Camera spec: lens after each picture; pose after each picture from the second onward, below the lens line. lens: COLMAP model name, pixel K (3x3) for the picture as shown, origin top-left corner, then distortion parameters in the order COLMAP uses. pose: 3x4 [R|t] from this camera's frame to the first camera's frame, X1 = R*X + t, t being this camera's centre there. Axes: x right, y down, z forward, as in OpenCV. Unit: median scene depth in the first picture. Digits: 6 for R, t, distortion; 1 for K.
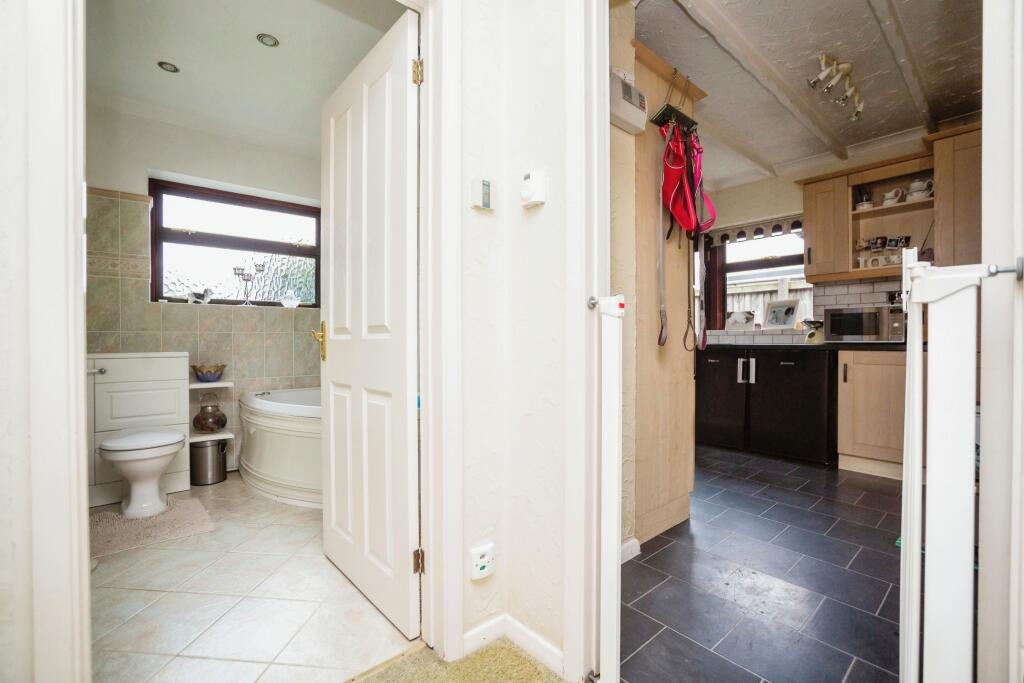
lens RADIAL K [[437.3, 0, 513.3], [0, 437.3, 337.0], [0, 0, 1]] dist [-0.028464, 0.000383]
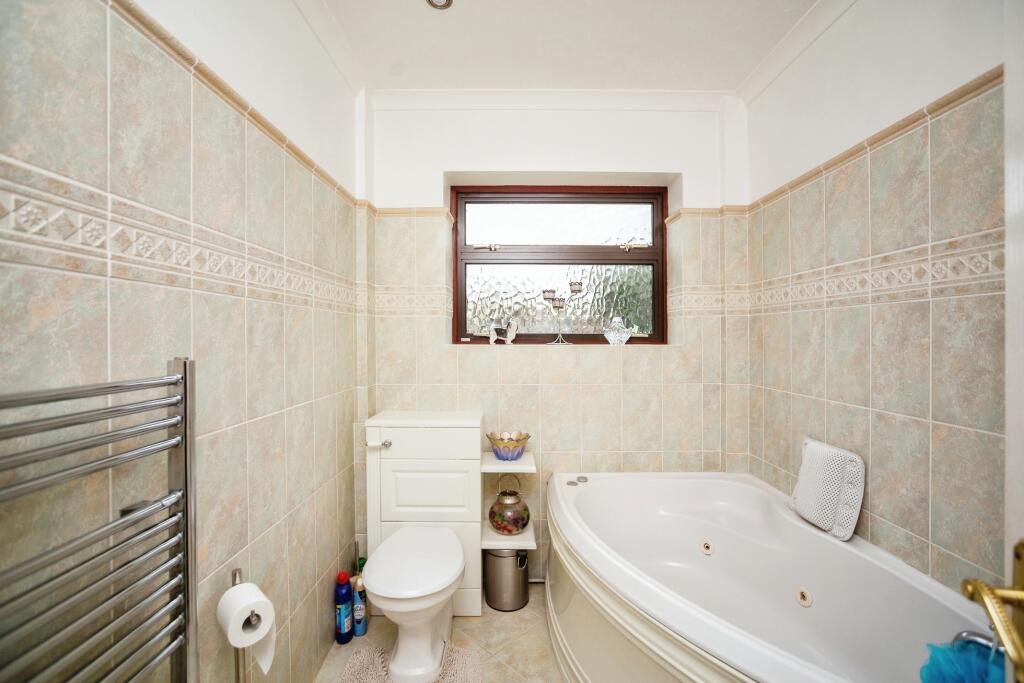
lens RADIAL K [[437.3, 0, 513.3], [0, 437.3, 337.0], [0, 0, 1]] dist [-0.028464, 0.000383]
pose [[0.754051, 0.003180, -0.656808, -0.225155], [0.000883, 0.999982, 0.005854, -0.092863], [0.656815, -0.004994, 0.754035, 0.450994]]
